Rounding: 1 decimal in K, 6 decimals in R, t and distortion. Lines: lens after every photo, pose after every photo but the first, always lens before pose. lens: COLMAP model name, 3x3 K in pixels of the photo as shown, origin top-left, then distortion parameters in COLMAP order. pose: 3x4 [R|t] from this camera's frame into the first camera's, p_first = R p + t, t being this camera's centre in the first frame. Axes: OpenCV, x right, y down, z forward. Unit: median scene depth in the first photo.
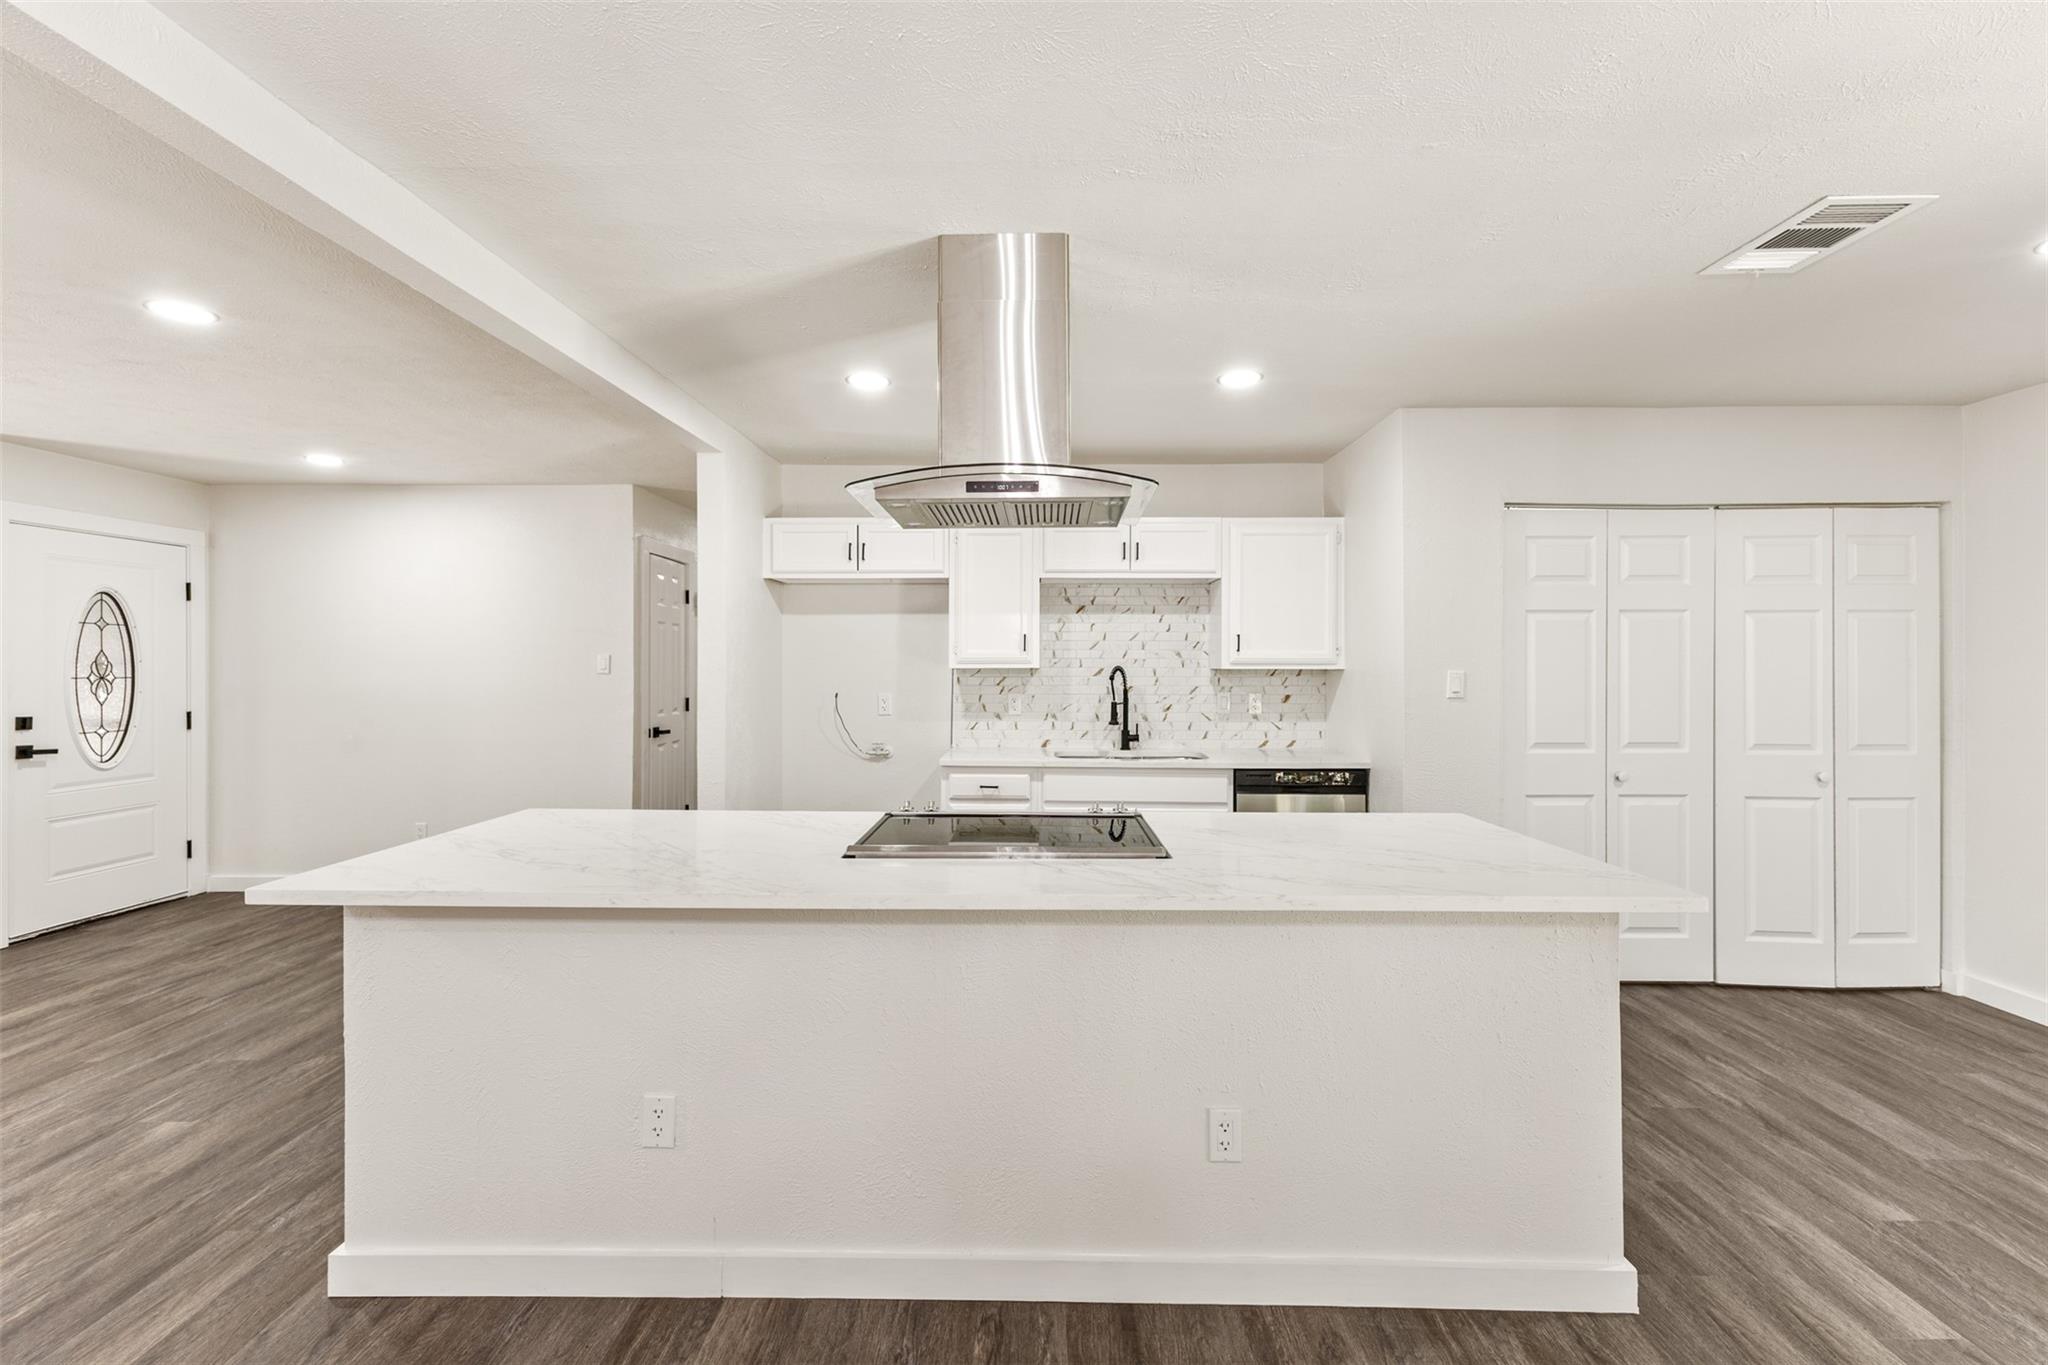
lens RADIAL K [[884.9, 0, 1023.9], [0, 884.9, 671.9], [0, 0, 1]] dist [0.006458, -0.001182]
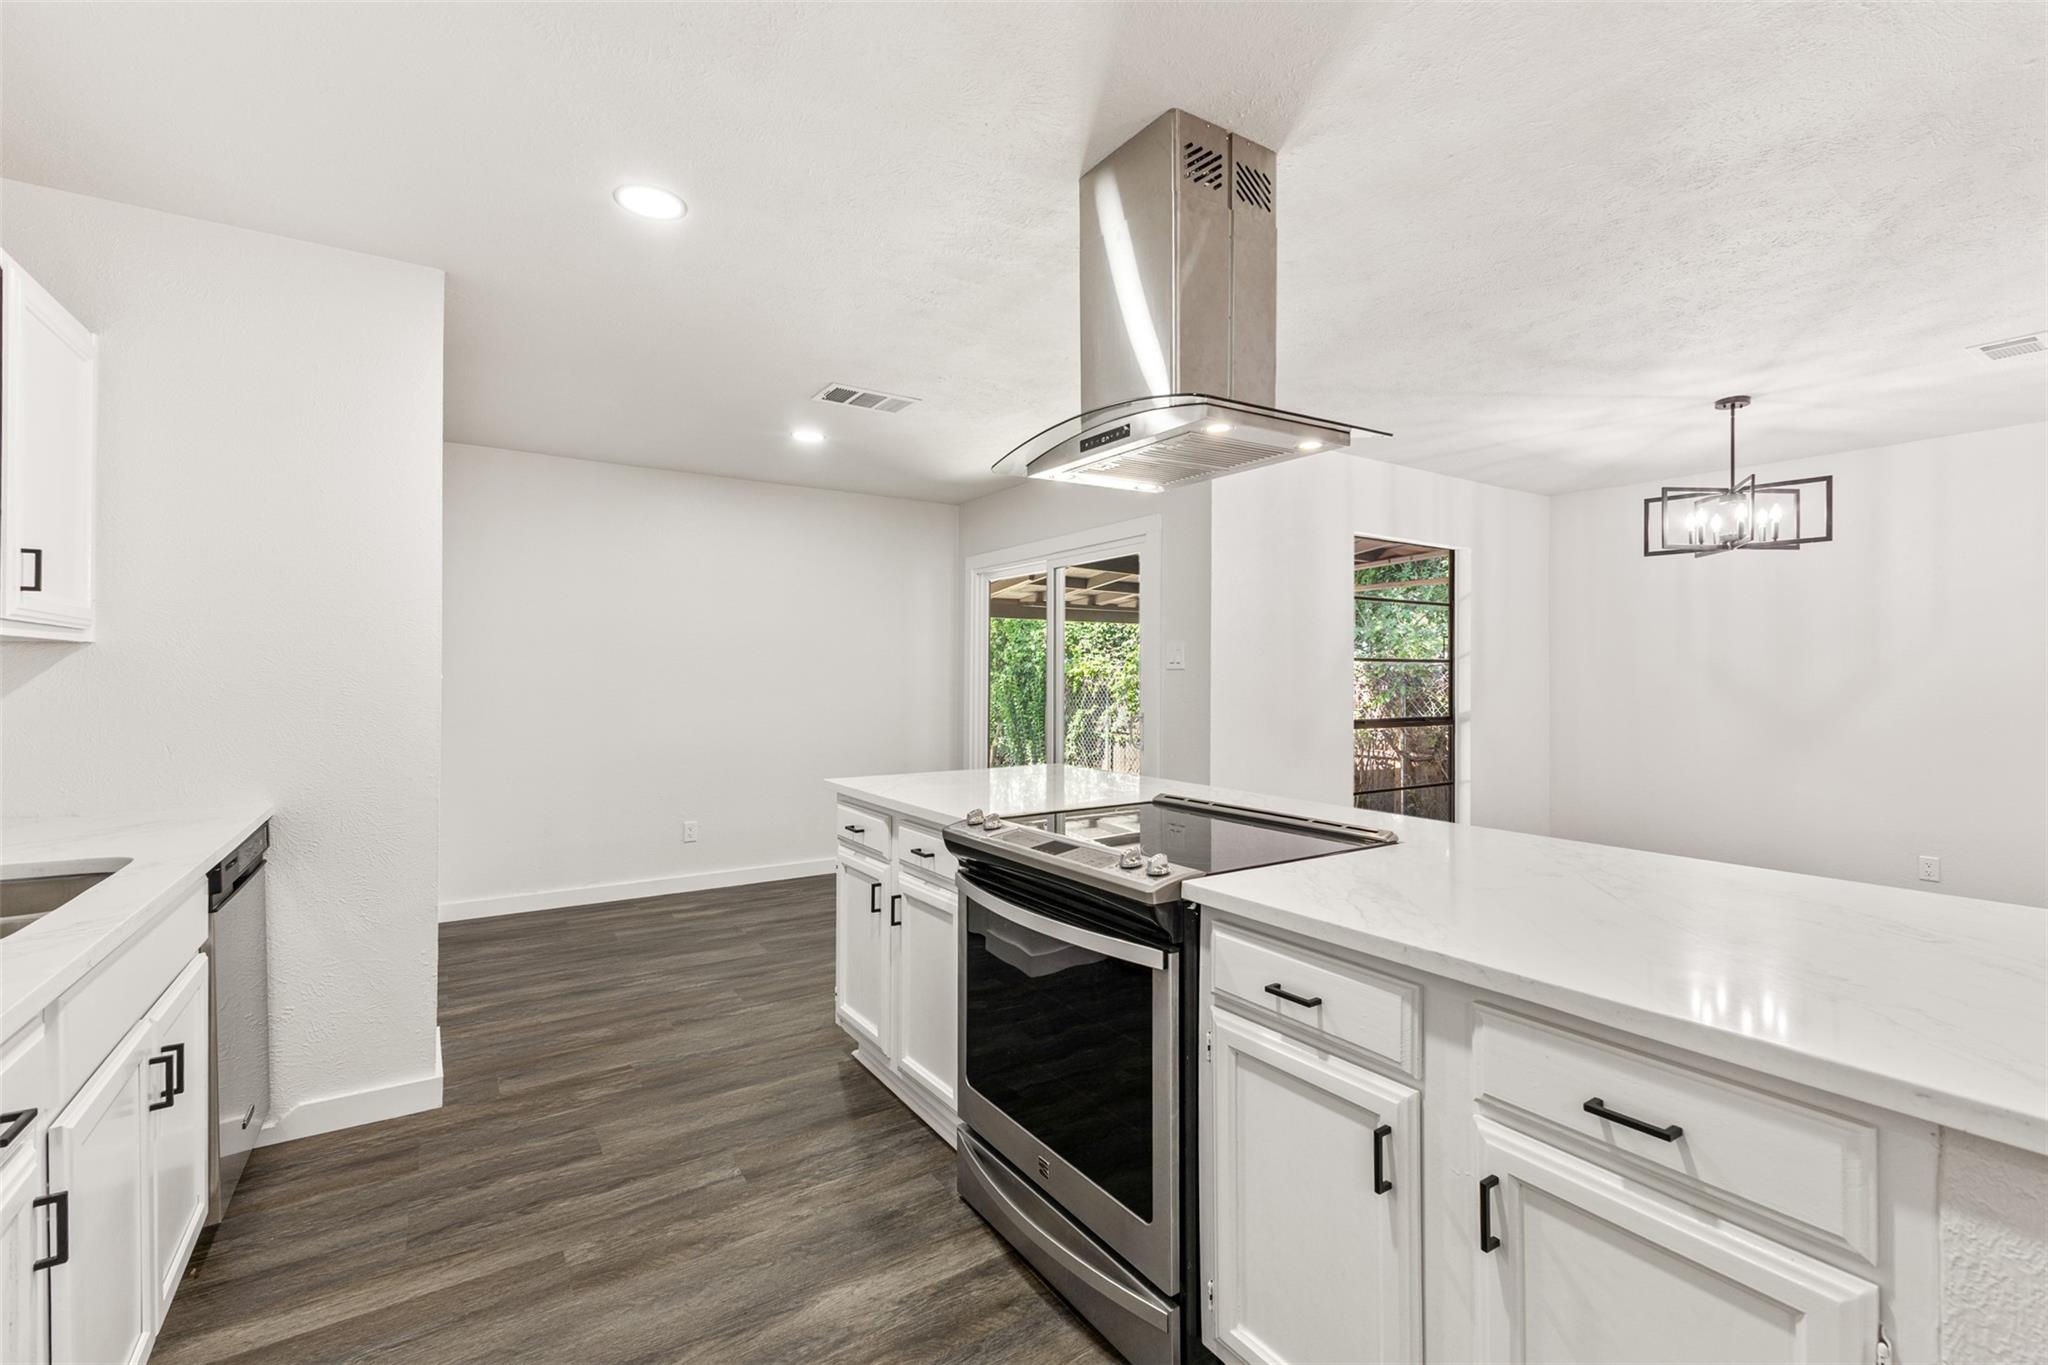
lens RADIAL K [[884.9, 0, 1023.9], [0, 884.9, 671.9], [0, 0, 1]] dist [0.006458, -0.001182]
pose [[-0.568905, 0.000825, 0.822403, -0.346998], [-0.000158, 0.999999, -0.001113, 0.014676], [-0.822403, -0.000763, -0.568904, 0.863084]]
